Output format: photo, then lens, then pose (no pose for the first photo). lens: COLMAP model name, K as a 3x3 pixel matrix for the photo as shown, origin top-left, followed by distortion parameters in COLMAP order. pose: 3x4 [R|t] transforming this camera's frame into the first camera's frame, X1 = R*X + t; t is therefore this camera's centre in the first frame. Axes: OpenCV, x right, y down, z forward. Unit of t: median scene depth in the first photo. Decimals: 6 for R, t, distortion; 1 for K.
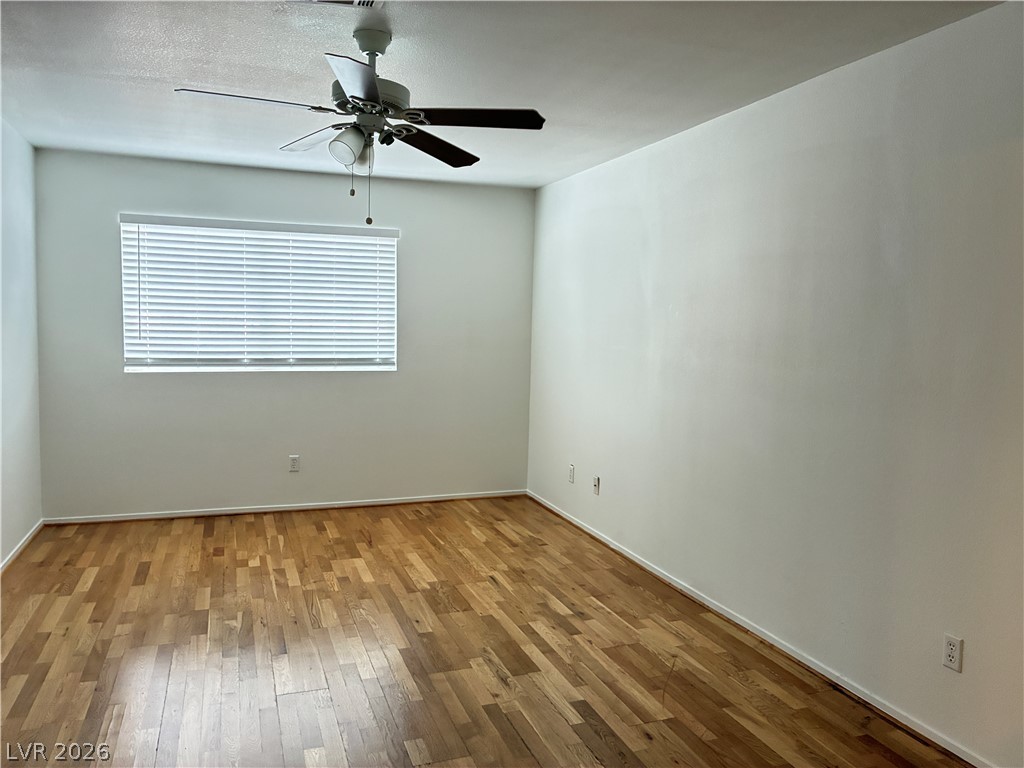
lens RADIAL K [[768.2, 0, 511.4], [0, 768.2, 377.3], [0, 0, 1]] dist [0.028435, -0.044671]
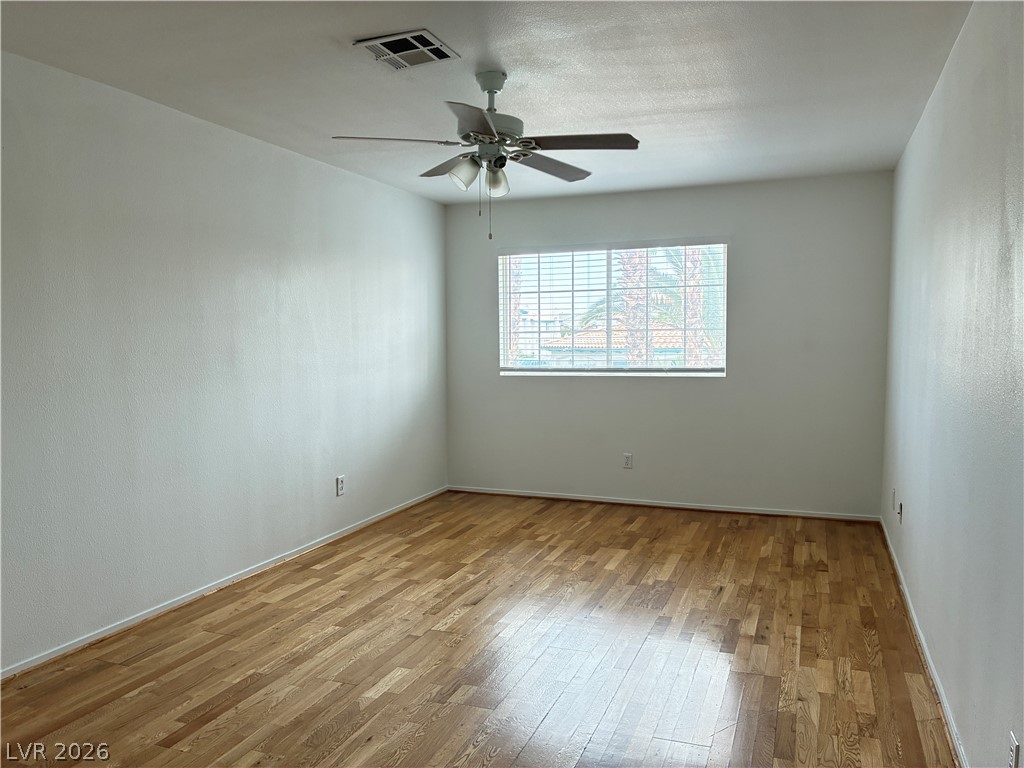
lens RADIAL K [[768.2, 0, 521.3], [0, 768.2, 389.7], [0, 0, 1]] dist [0.028435, -0.044671]
pose [[0.771481, 0.025898, -0.635725, 0.387503], [-0.025924, 0.999621, 0.009263, 0.006453], [0.635724, 0.009334, 0.771860, 0.083138]]
